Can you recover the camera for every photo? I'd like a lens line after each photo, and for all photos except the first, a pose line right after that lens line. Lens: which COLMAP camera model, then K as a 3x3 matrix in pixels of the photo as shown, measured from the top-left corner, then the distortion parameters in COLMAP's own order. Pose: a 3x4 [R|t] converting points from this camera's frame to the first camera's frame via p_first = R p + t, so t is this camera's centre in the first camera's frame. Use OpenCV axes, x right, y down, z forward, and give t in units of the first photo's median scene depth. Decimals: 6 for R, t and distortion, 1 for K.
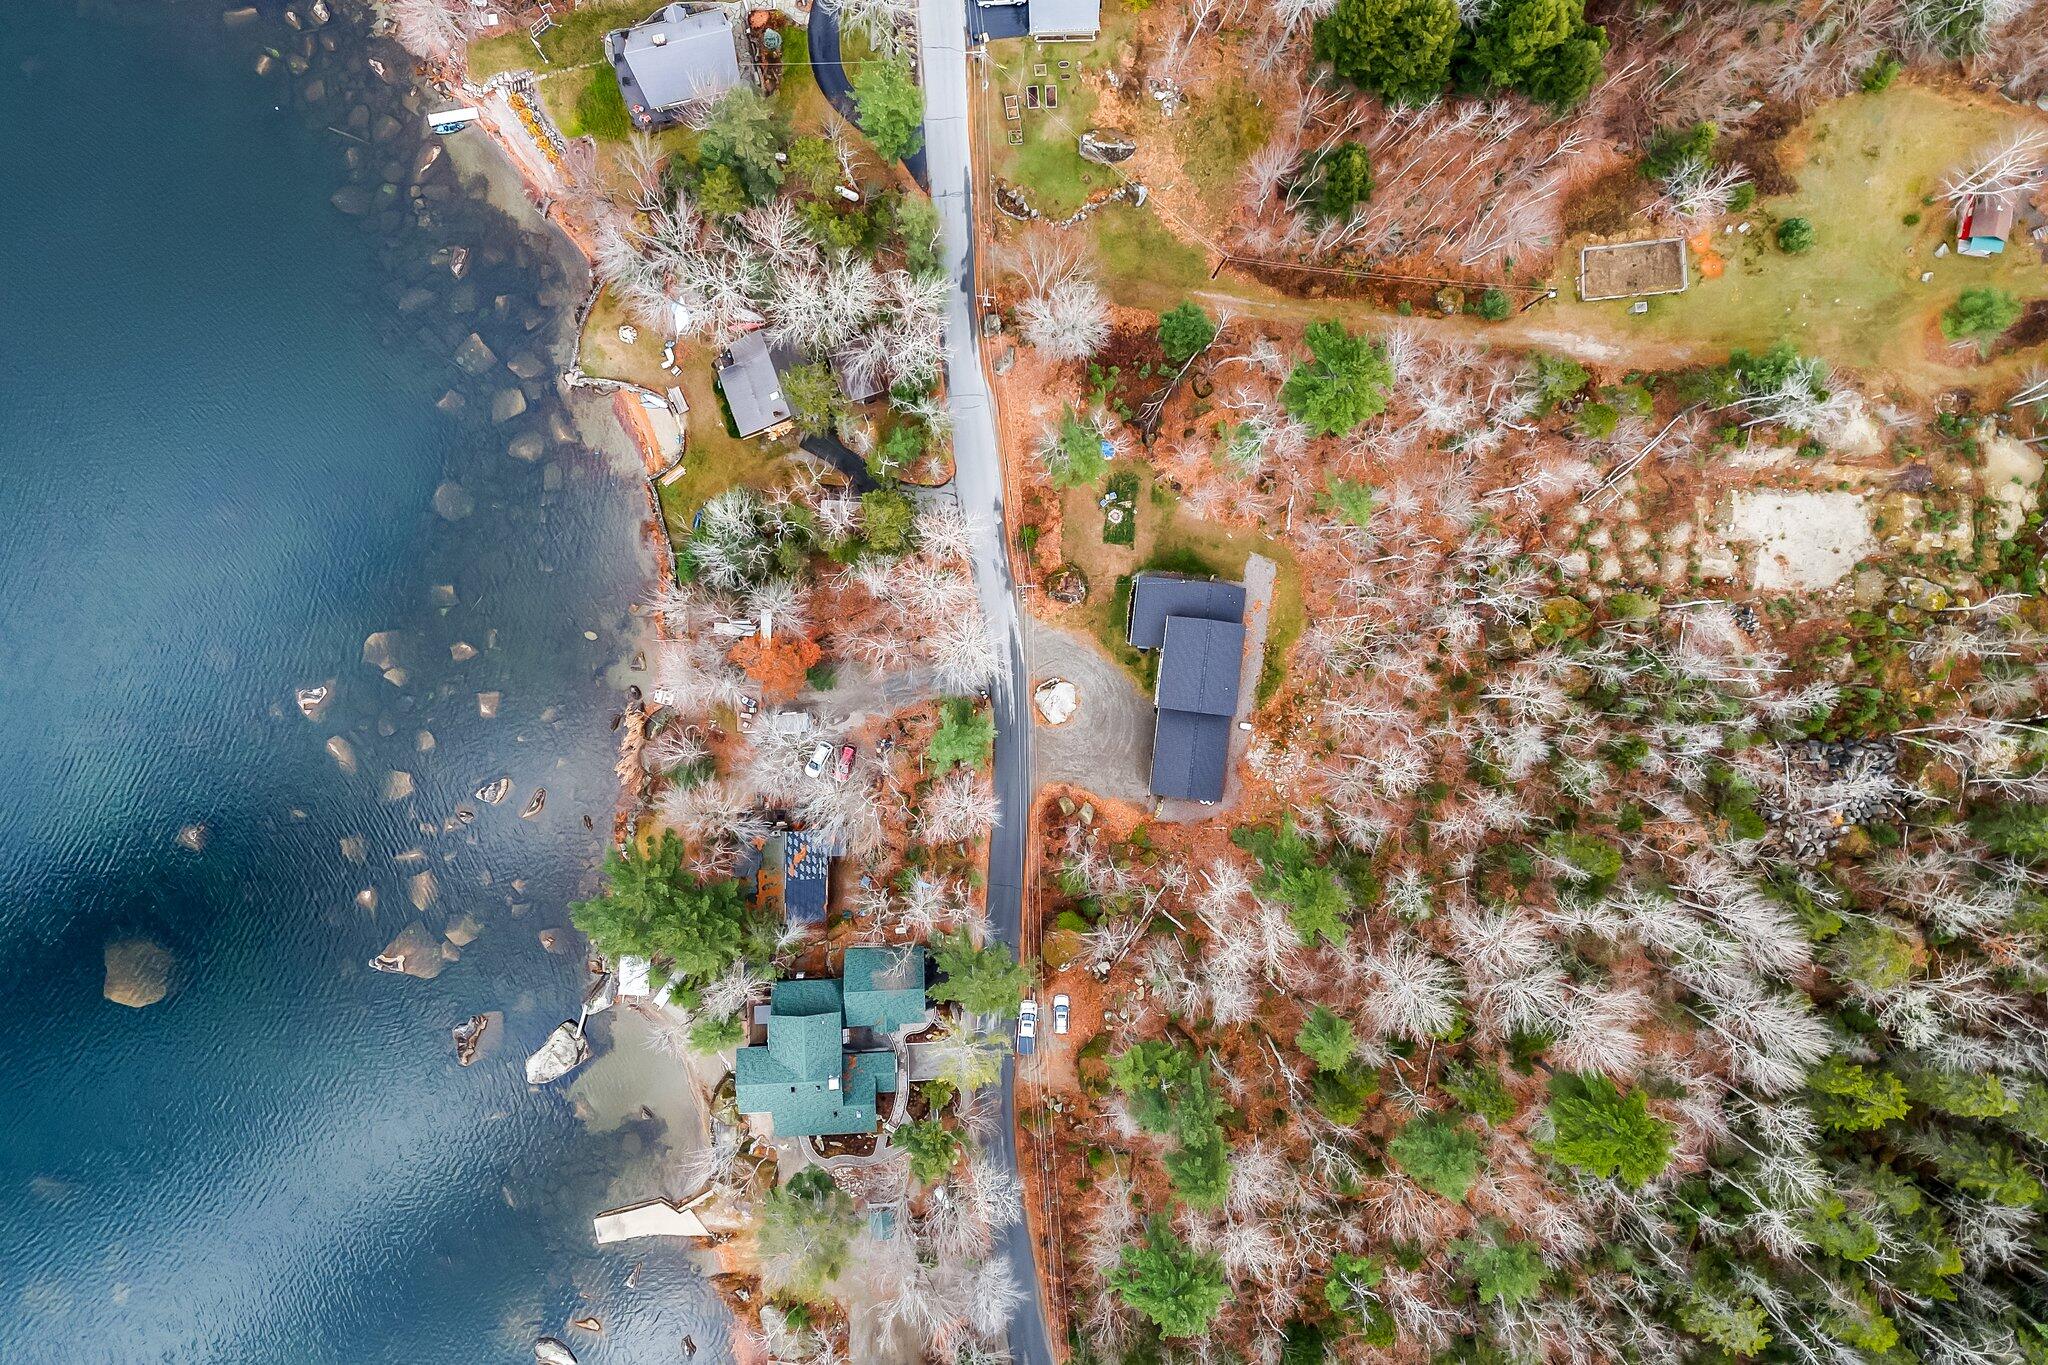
lens RADIAL K [[1507.3, 0, 1024.0], [0, 1507.3, 682.5], [0, 0, 1]] dist [0.174949, -0.334791]
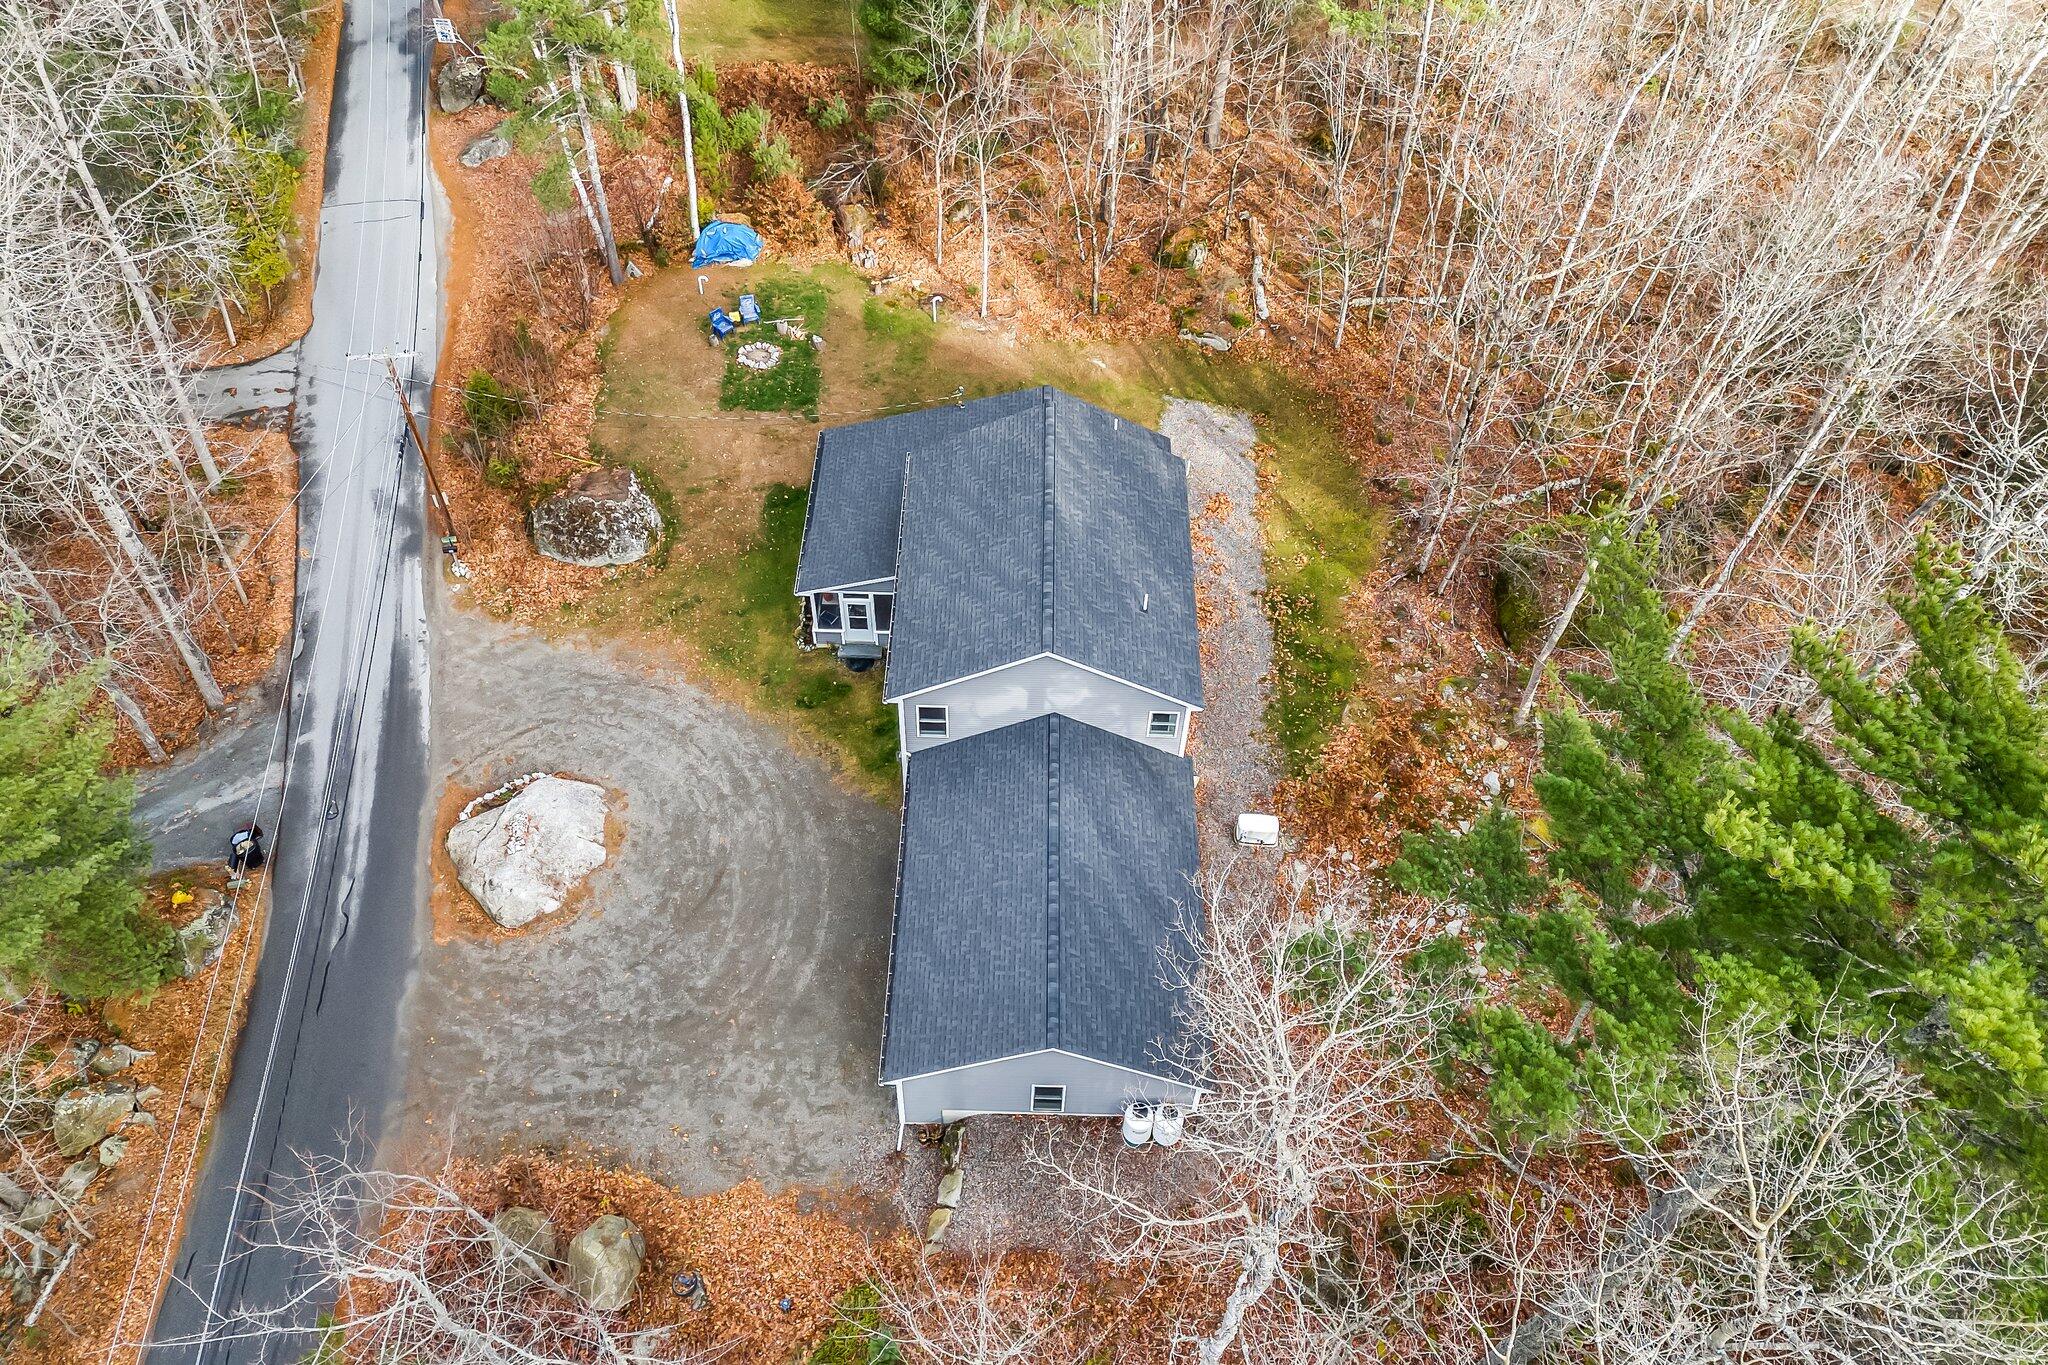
lens RADIAL K [[1507.3, 0, 1024.0], [0, 1507.3, 682.5], [0, 0, 1]] dist [0.174949, -0.334791]
pose [[0.995139, -0.085557, 0.048761, 0.096009], [0.096580, 0.751223, -0.652944, 0.172823], [0.019234, 0.654480, 0.755835, 0.784566]]
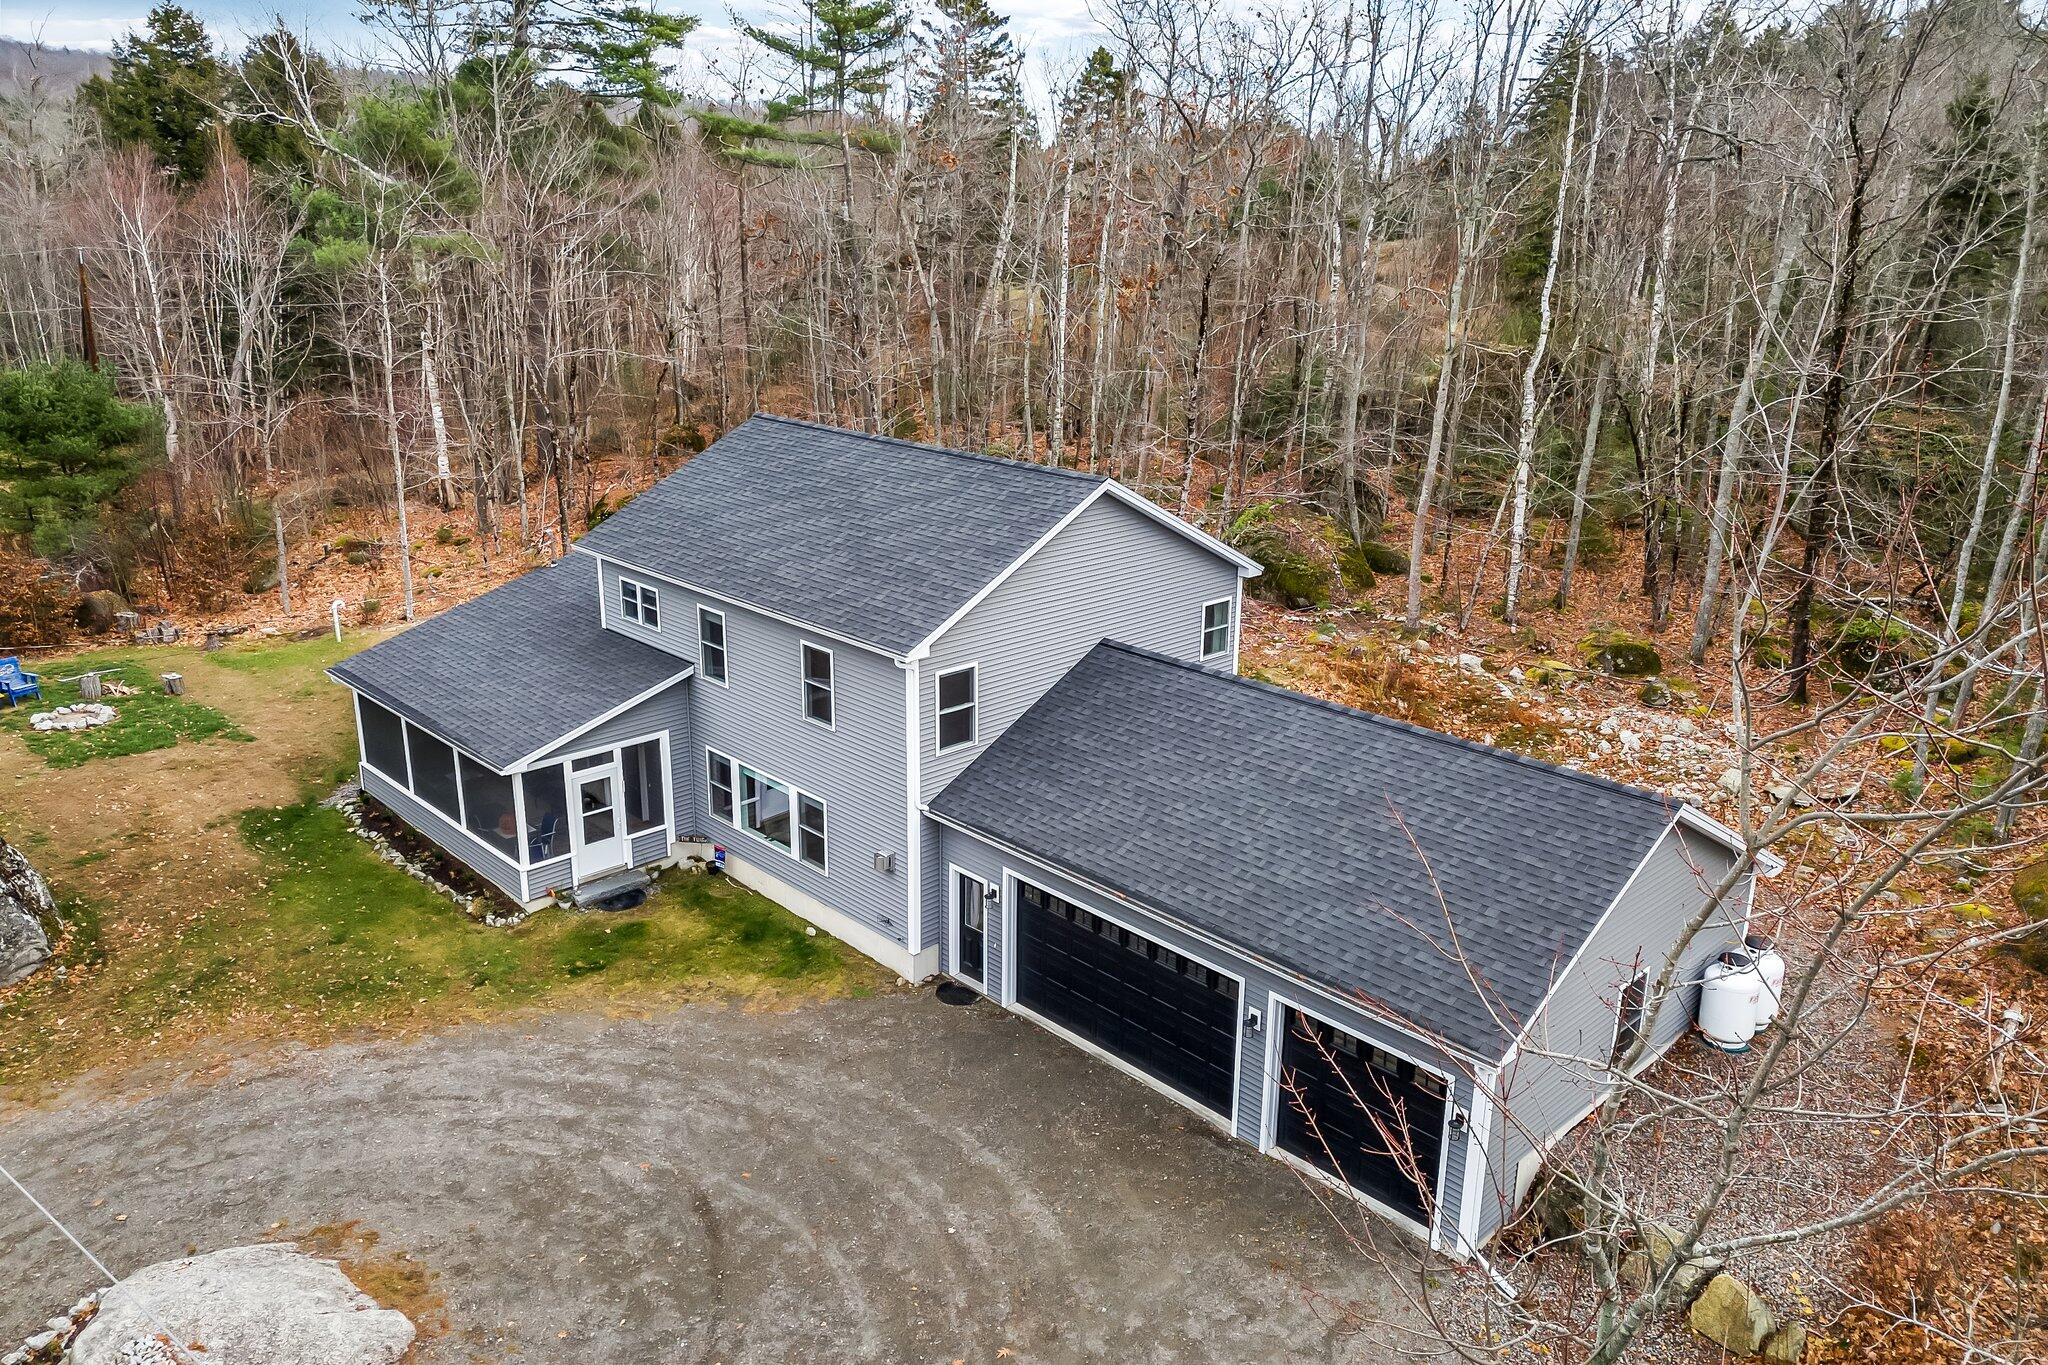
lens RADIAL K [[1494.9, 0, 1024.0], [0, 1494.9, 682.5], [0, 0, 1]] dist [0.084424, -0.065465]
pose [[0.638277, -0.260107, 0.724532, -0.003286], [0.769454, 0.187061, -0.610696, 0.104557], [0.023314, 0.947287, 0.319537, 0.927831]]
